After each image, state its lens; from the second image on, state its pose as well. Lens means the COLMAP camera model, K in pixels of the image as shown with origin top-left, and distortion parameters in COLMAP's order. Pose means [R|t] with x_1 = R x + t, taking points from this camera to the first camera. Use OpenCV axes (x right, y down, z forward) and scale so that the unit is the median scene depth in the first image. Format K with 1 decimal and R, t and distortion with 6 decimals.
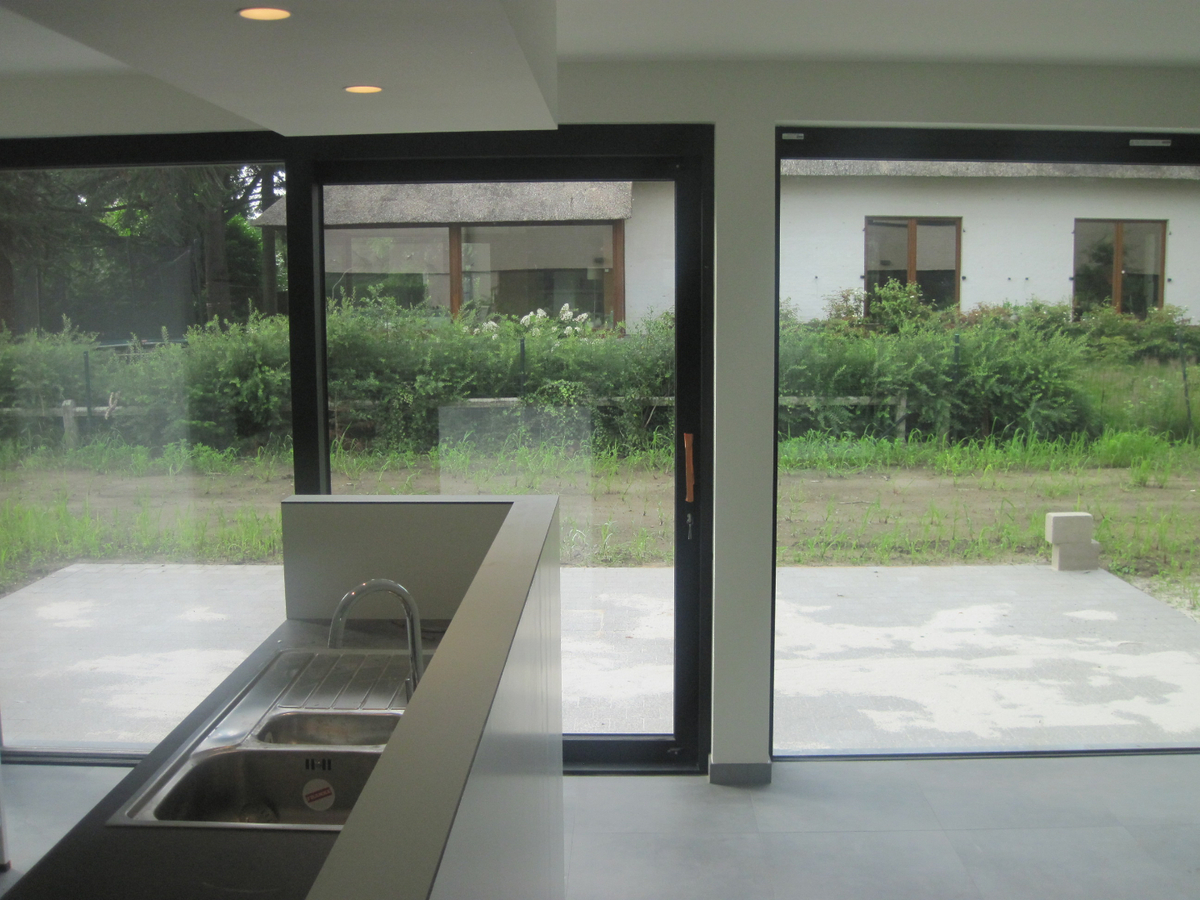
lens RADIAL K [[1237.3, 0, 610.8], [0, 1237.3, 446.3], [0, 0, 1]] dist [-0.173423, 0.148512]
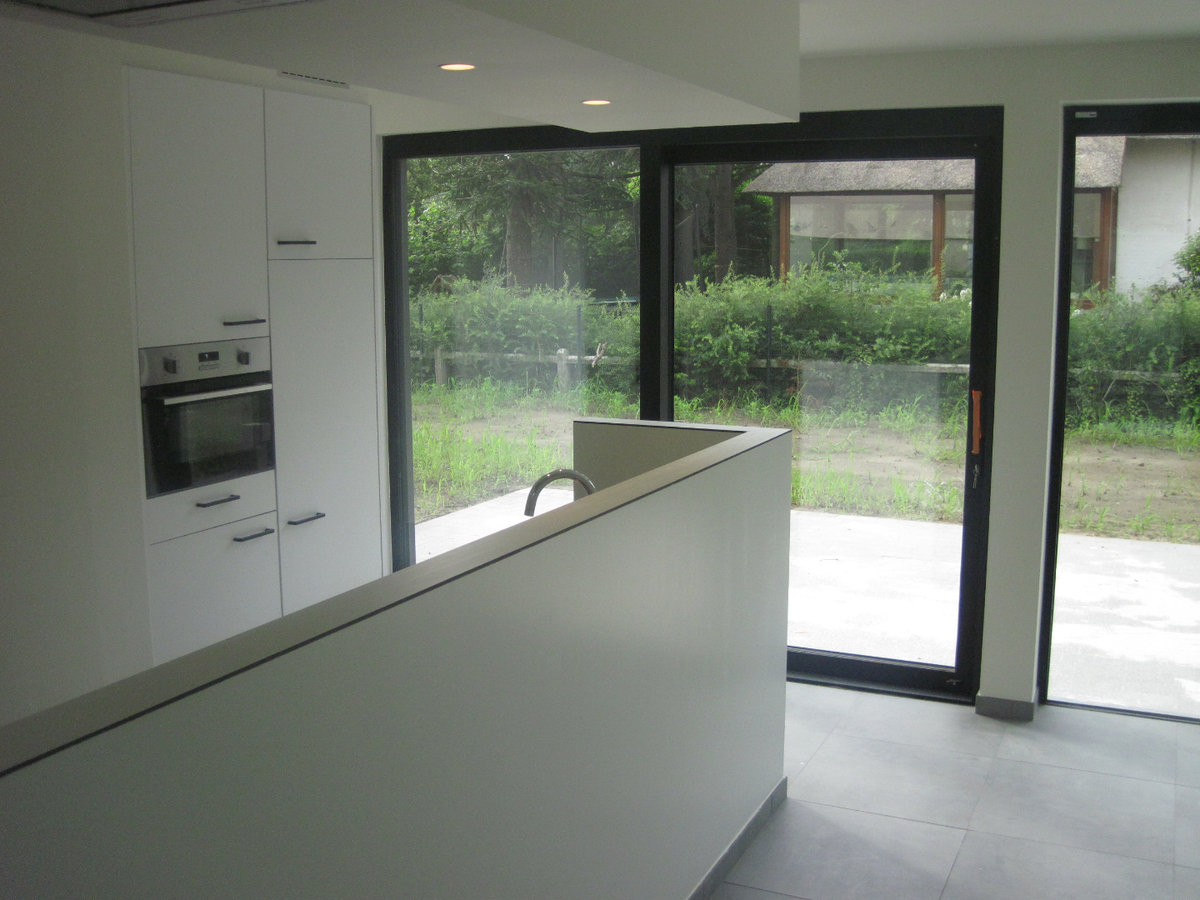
lens RADIAL K [[1237.3, 0, 610.8], [0, 1237.3, 446.3], [0, 0, 1]] dist [-0.173423, 0.148512]
pose [[0.911816, 0.065854, -0.405283, 0.062973], [-0.054357, 0.997727, 0.039826, 0.004021], [0.406985, -0.014284, 0.913323, -0.034882]]
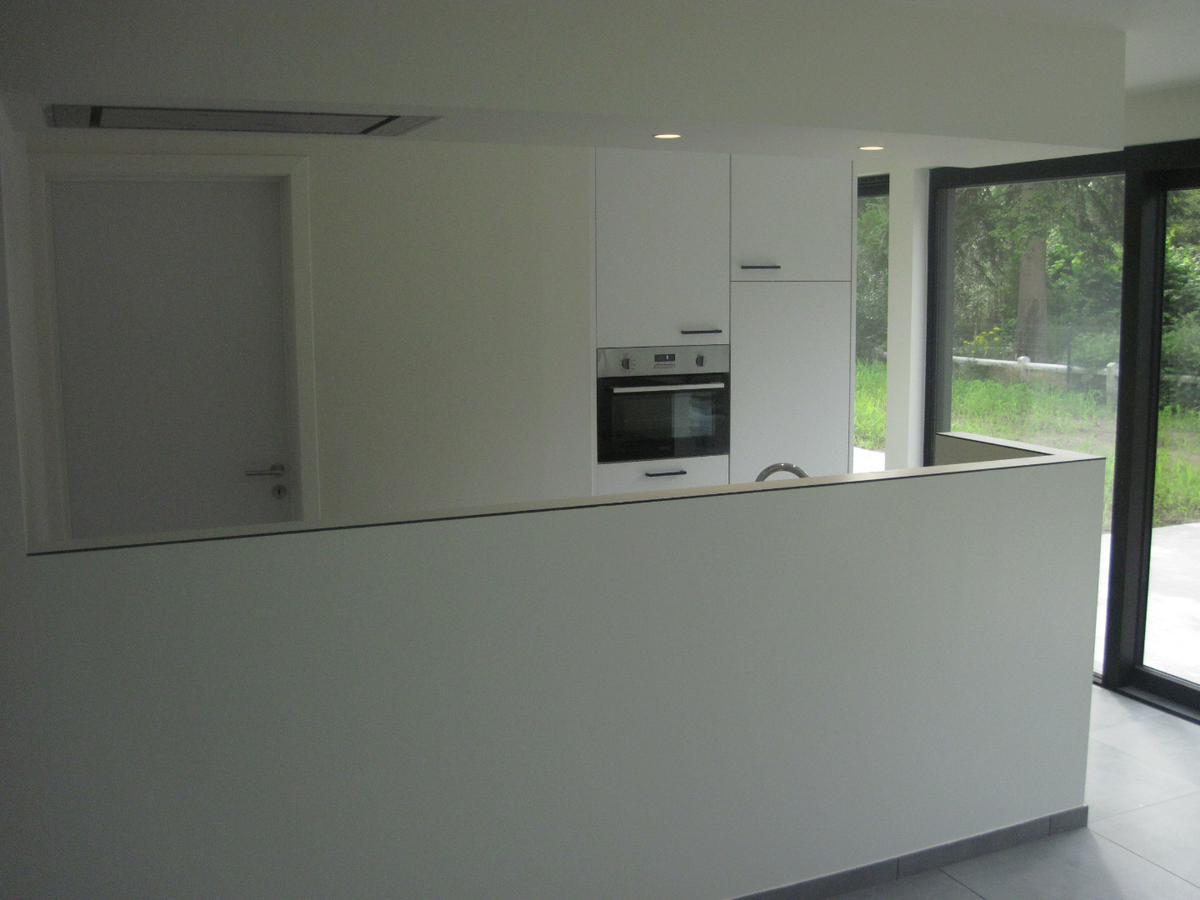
lens RADIAL K [[1216.2, 0, 600.0], [0, 1216.2, 450.0], [0, 0, 1]] dist [-0.179614, 0.007260]
pose [[0.414497, 0.131797, -0.900456, 0.172932], [-0.107771, 0.989604, 0.095237, -0.005208], [0.903647, 0.057567, 0.424392, 0.017528]]
